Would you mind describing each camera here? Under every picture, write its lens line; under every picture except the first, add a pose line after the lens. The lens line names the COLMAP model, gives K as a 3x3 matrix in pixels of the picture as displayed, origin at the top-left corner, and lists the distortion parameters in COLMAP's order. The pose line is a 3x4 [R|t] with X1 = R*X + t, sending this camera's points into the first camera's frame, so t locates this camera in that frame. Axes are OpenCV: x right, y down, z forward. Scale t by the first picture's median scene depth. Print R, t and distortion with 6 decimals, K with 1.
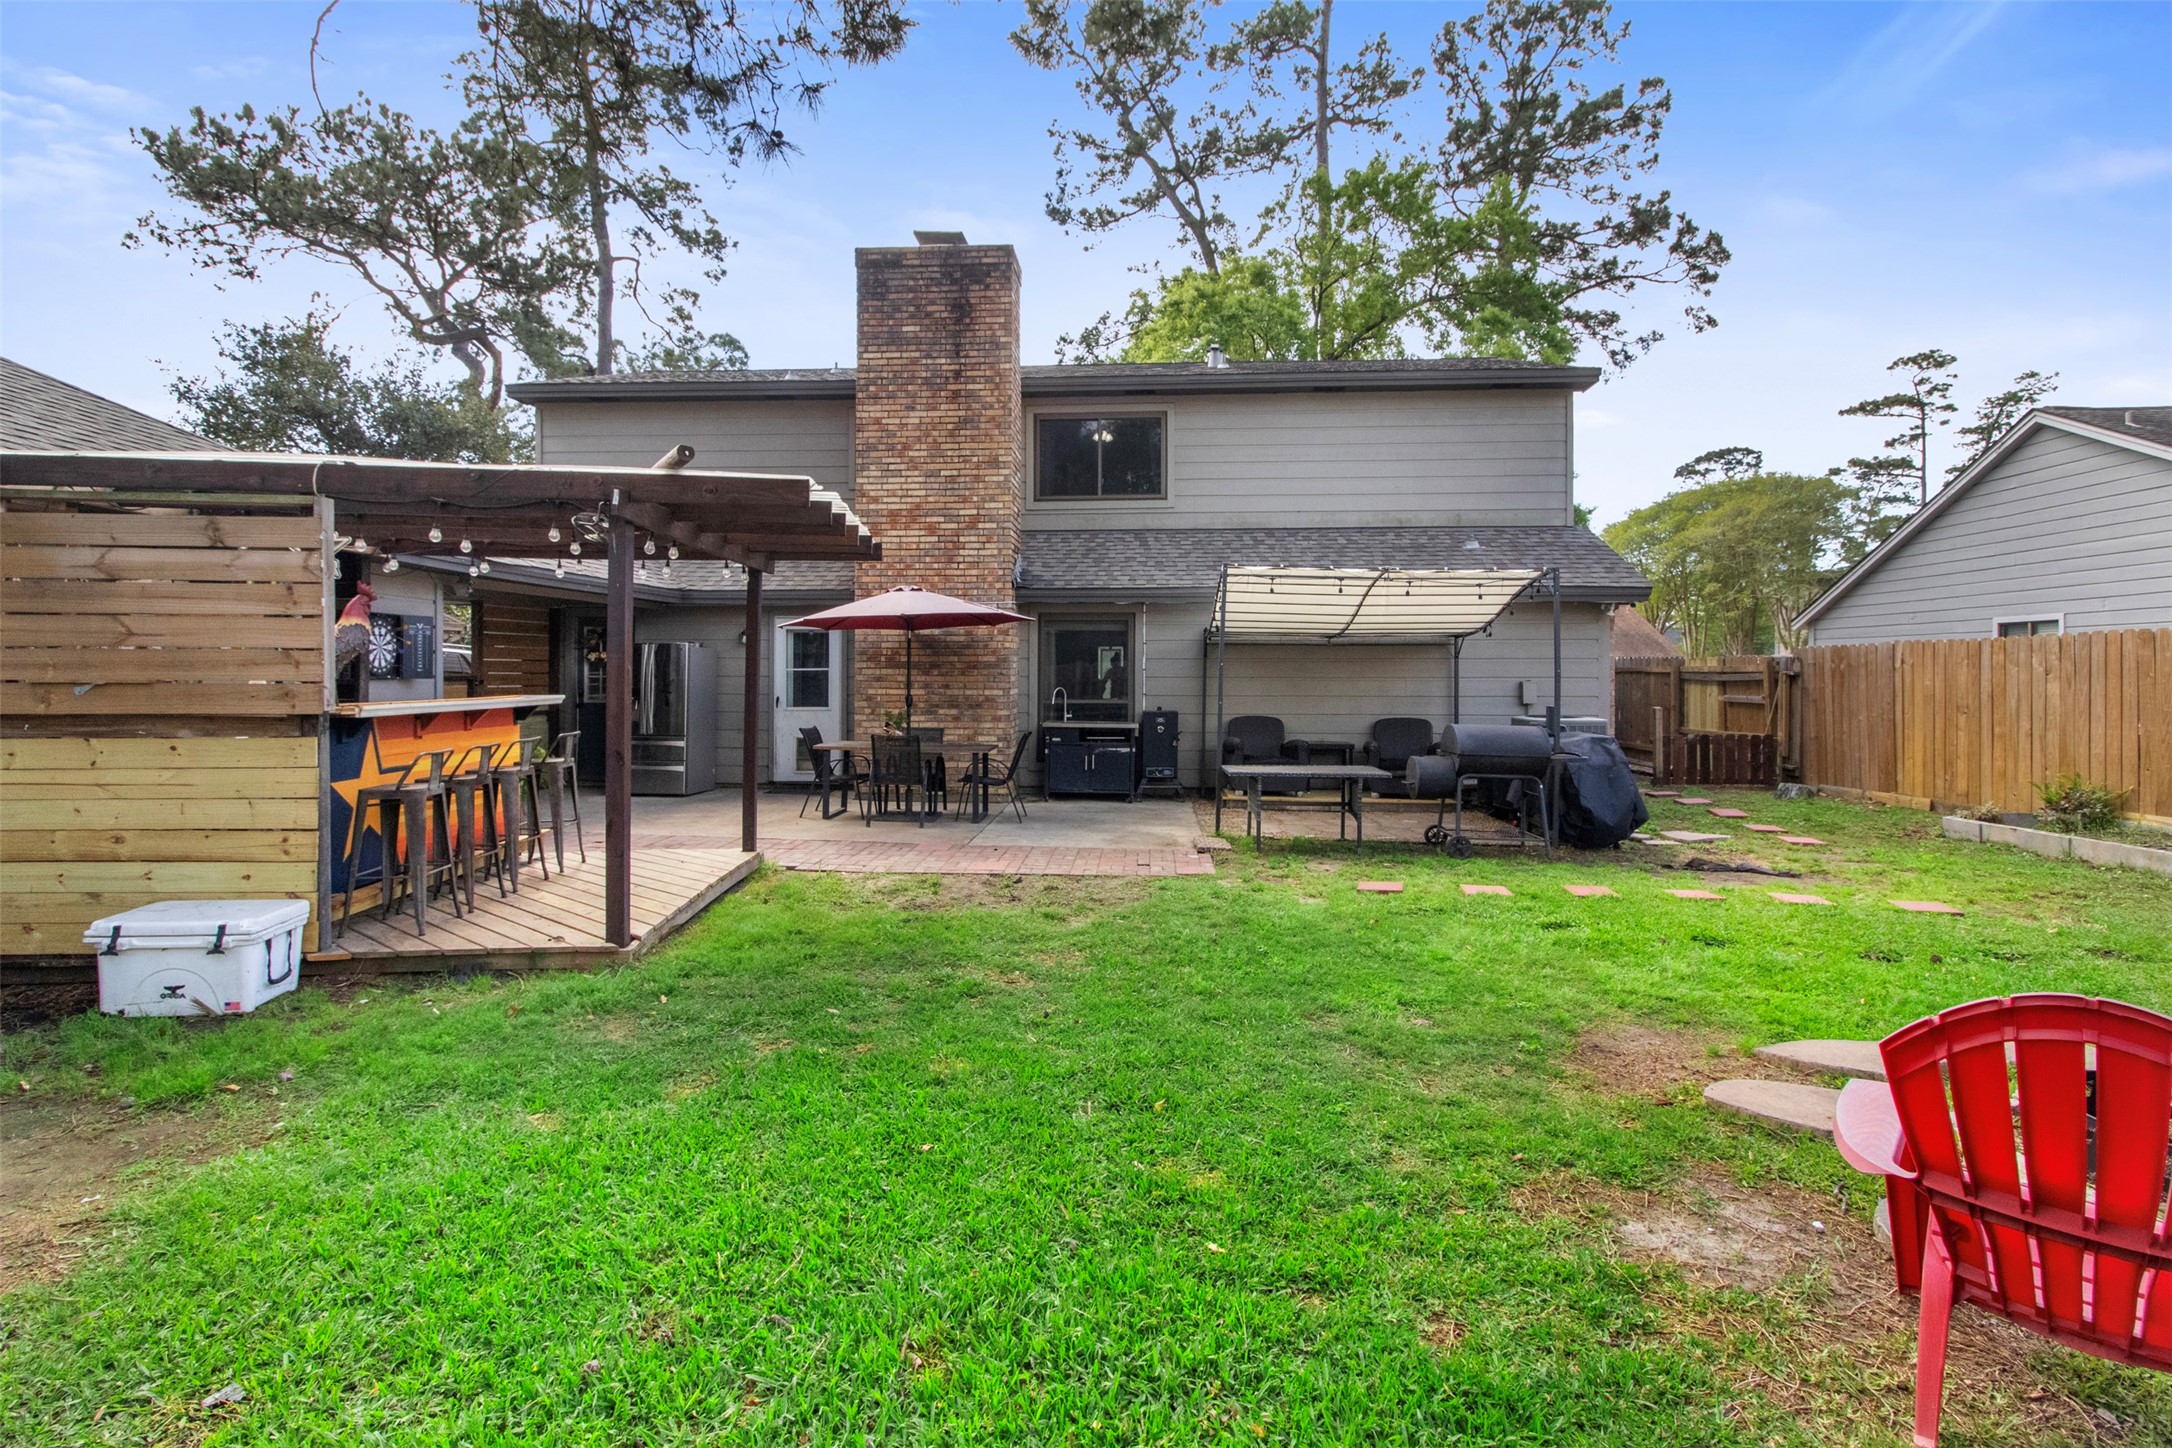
lens RADIAL K [[1067.2, 0, 1085.3], [0, 1067.2, 674.8], [0, 0, 1]] dist [0.000656, 0.001905]
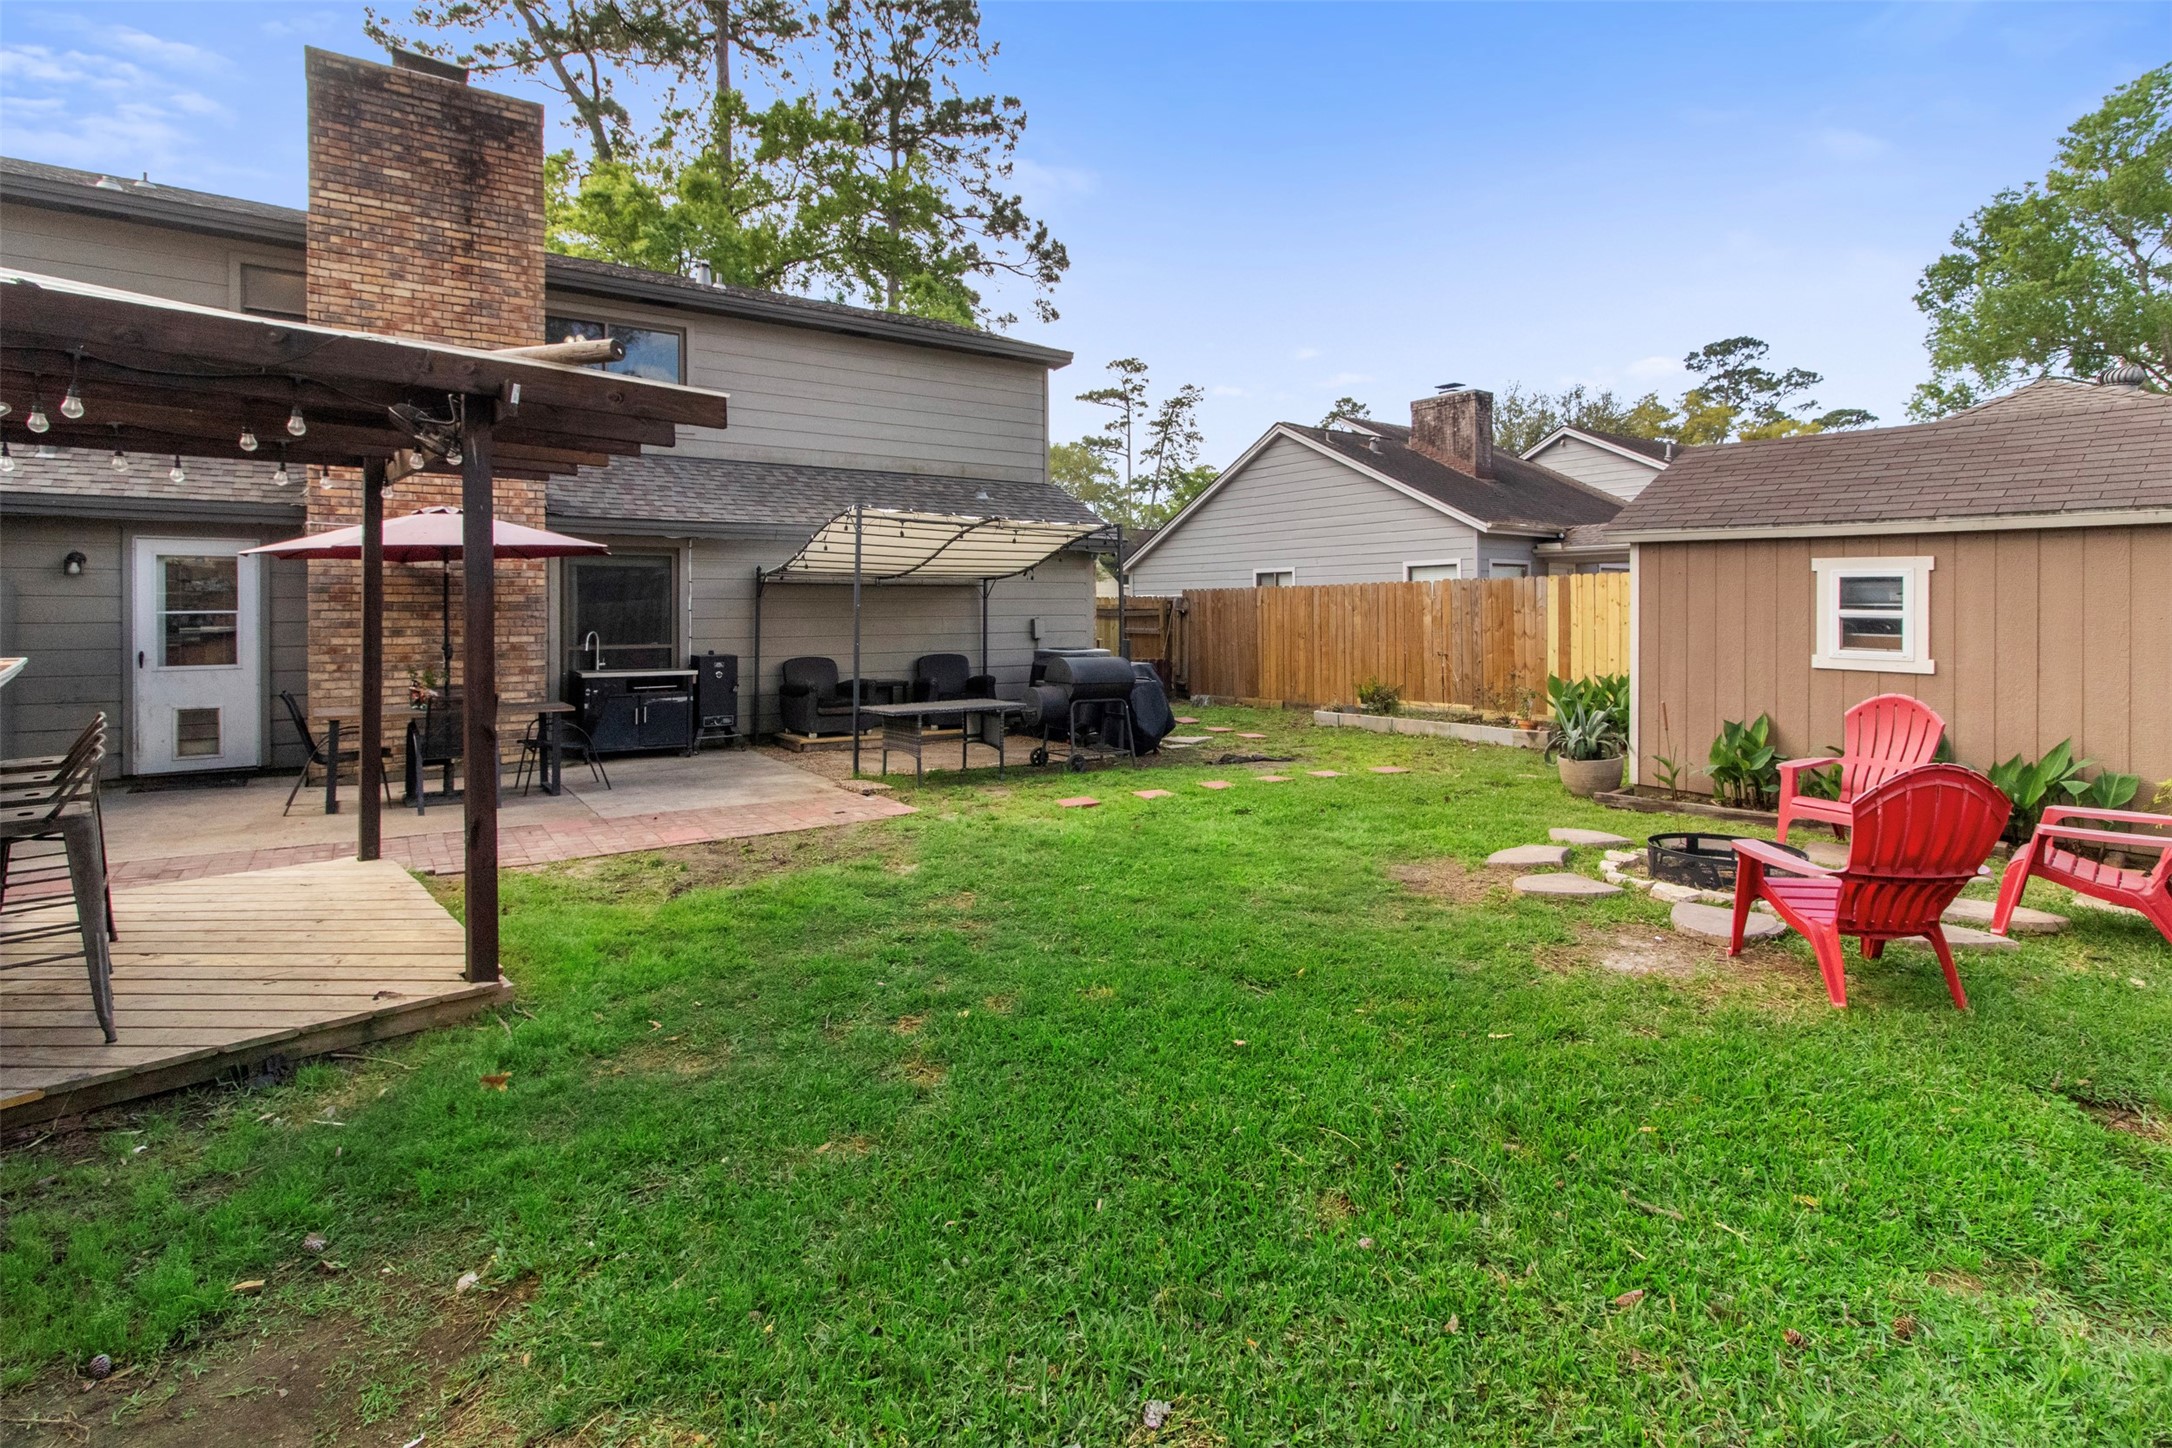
lens RADIAL K [[1067.2, 0, 1131.1], [0, 1067.2, 611.0], [0, 0, 1]] dist [0.000656, 0.001905]
pose [[0.765526, -0.006065, 0.643376, -0.224827], [0.005329, 0.999981, 0.003086, -0.004740], [-0.643383, 0.001066, 0.765544, 0.053152]]
